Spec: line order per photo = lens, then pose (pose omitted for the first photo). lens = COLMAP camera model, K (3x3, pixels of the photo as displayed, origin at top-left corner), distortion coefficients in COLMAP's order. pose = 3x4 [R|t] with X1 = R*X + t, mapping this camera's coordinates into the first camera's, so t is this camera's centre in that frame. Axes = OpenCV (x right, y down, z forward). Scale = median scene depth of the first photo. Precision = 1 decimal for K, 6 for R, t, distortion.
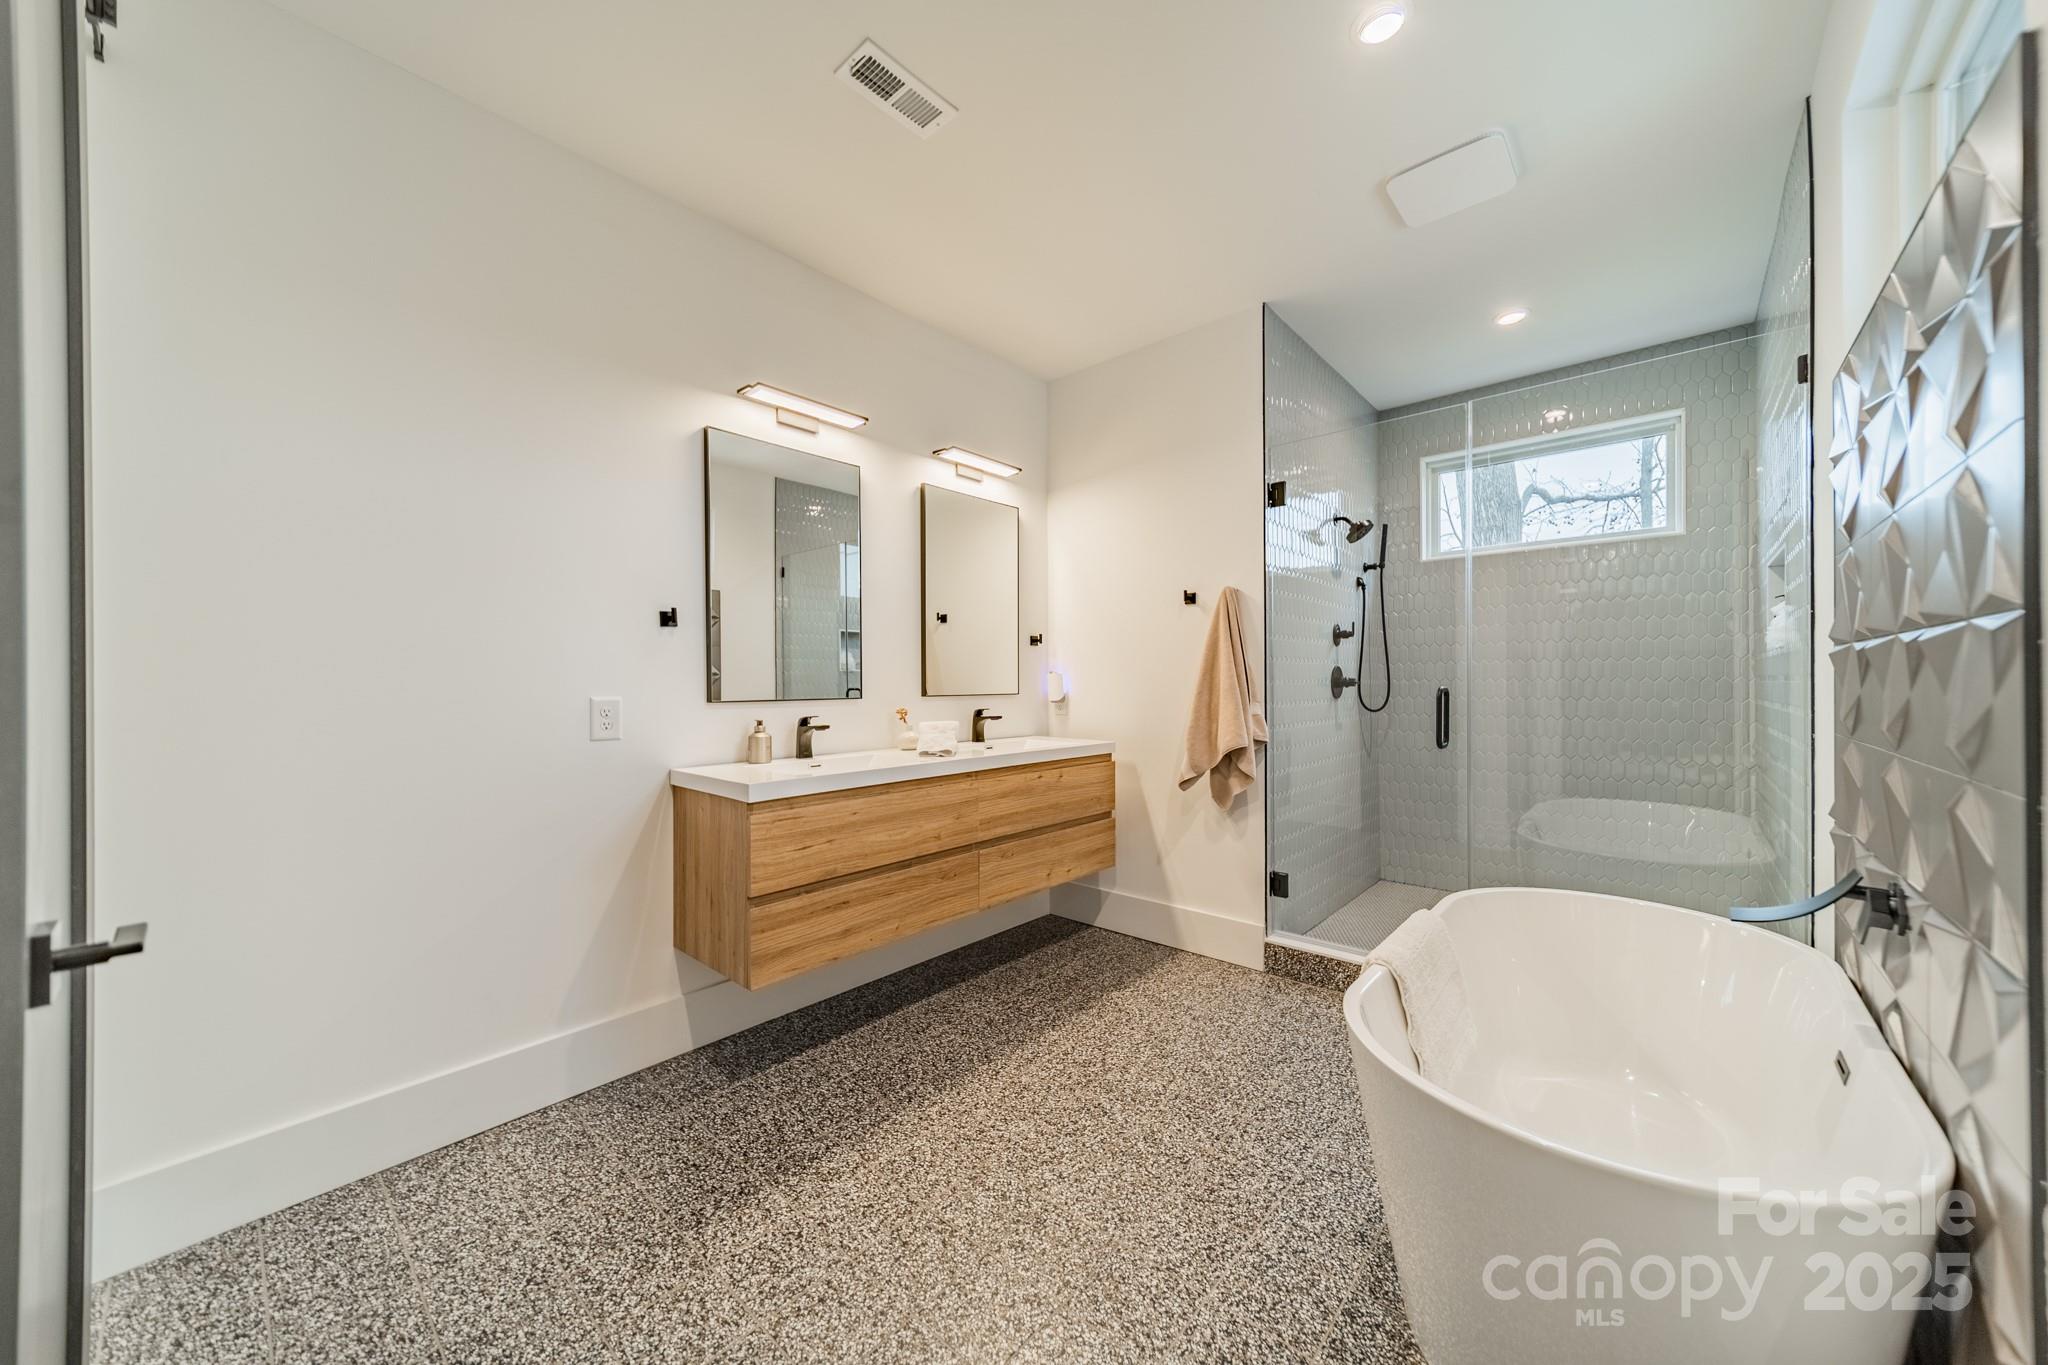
lens RADIAL K [[721.7, 0, 1030.5], [0, 721.7, 679.4], [0, 0, 1]] dist [0.002759, 0.000259]
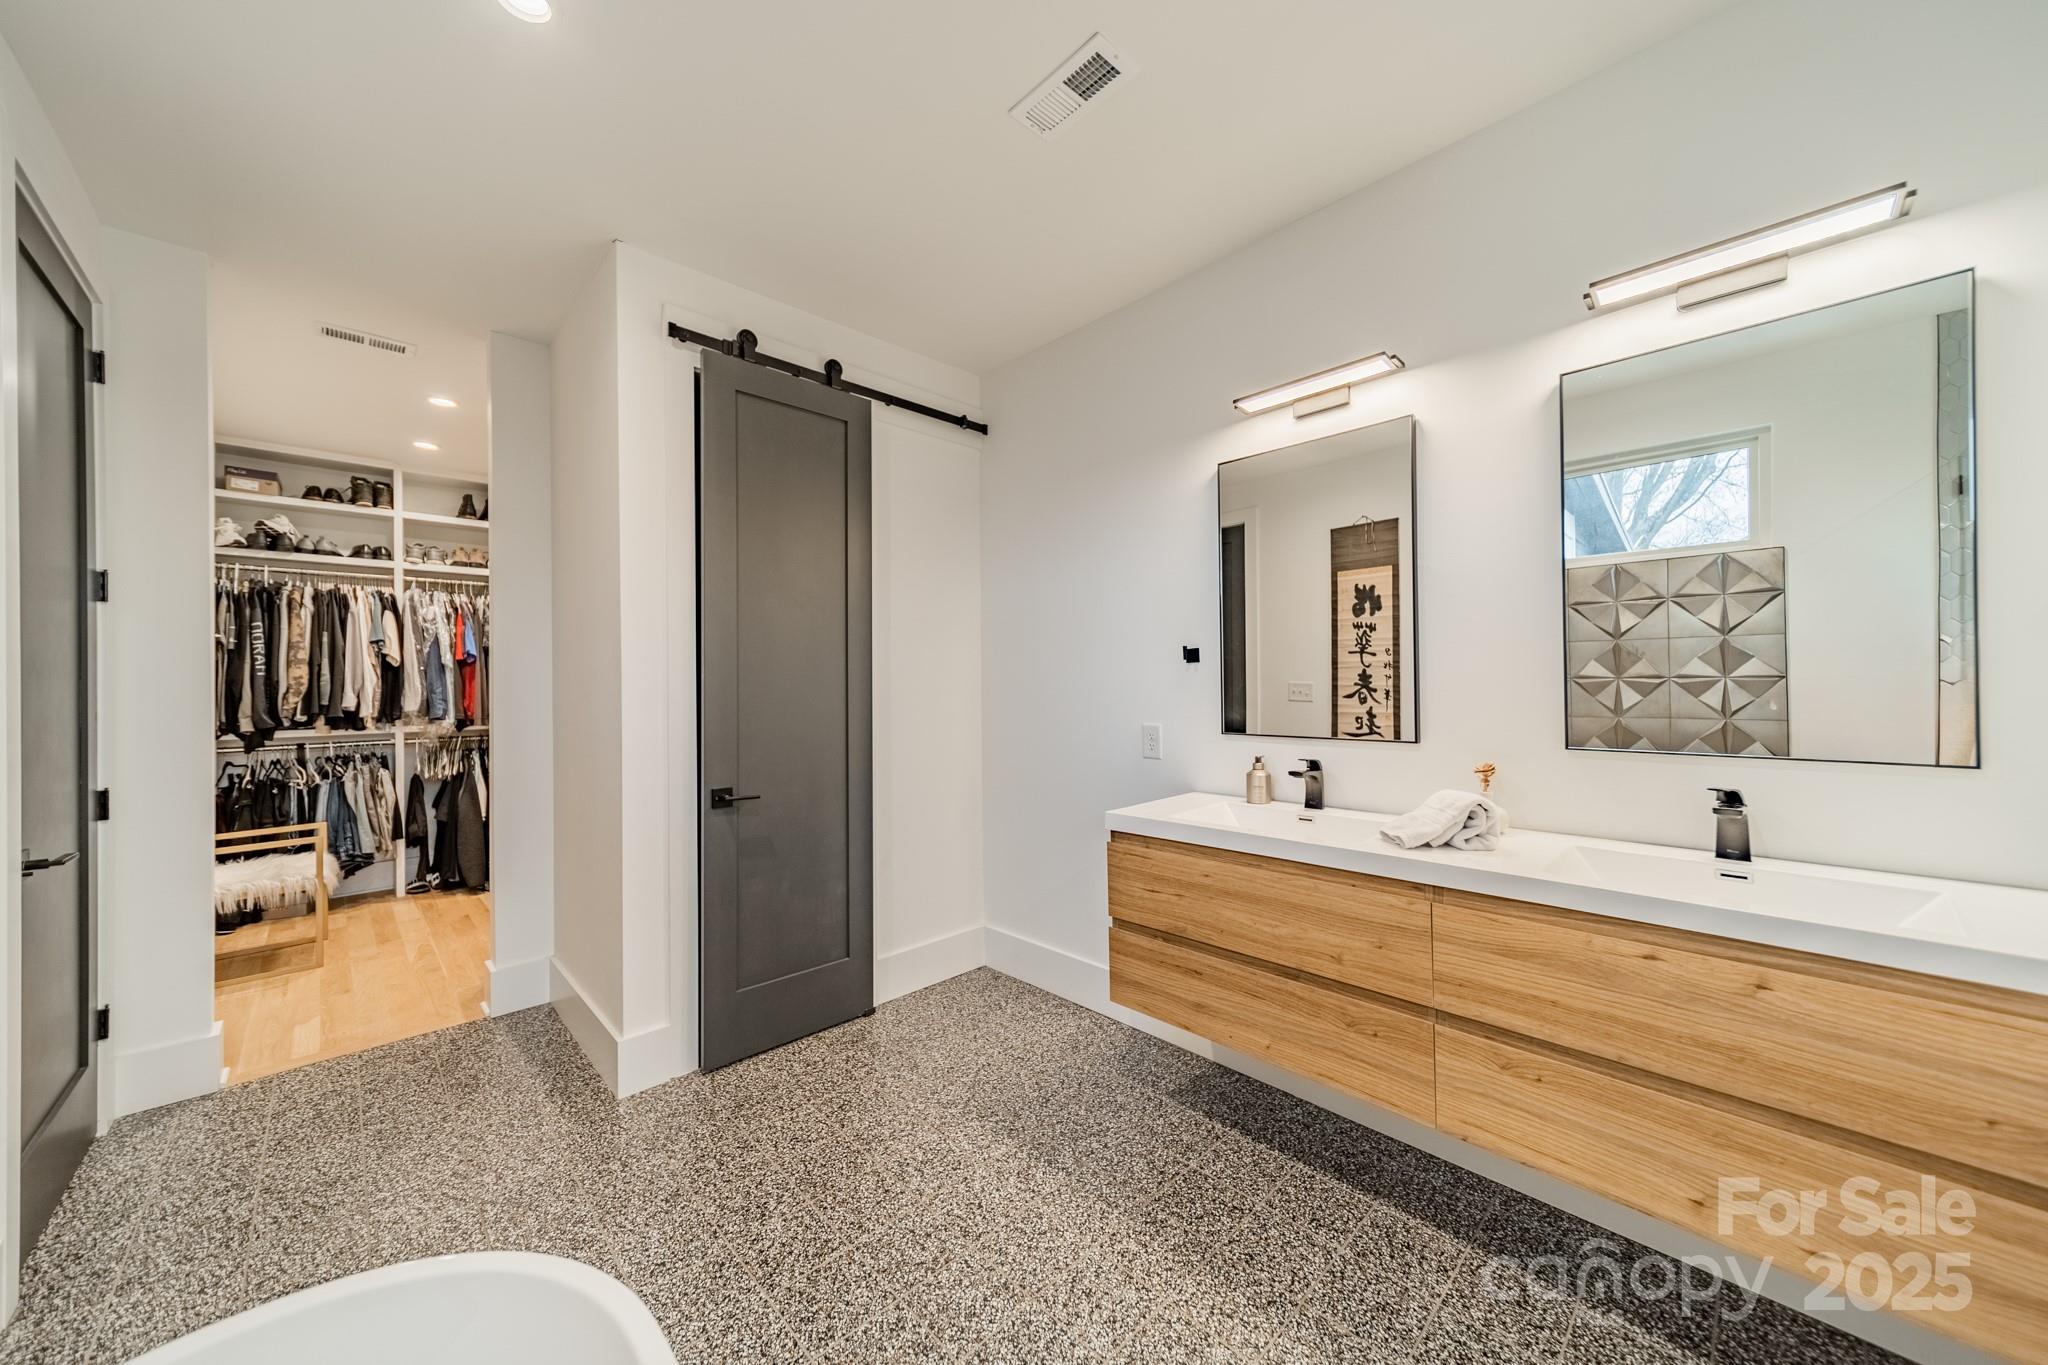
lens RADIAL K [[721.7, 0, 1036.6], [0, 721.7, 684.6], [0, 0, 1]] dist [0.002759, 0.000259]
pose [[-0.079512, 0.006300, -0.996814, 0.580087], [0.008500, 0.999948, 0.005642, -0.044998], [0.996798, -0.008025, -0.079561, 0.798412]]
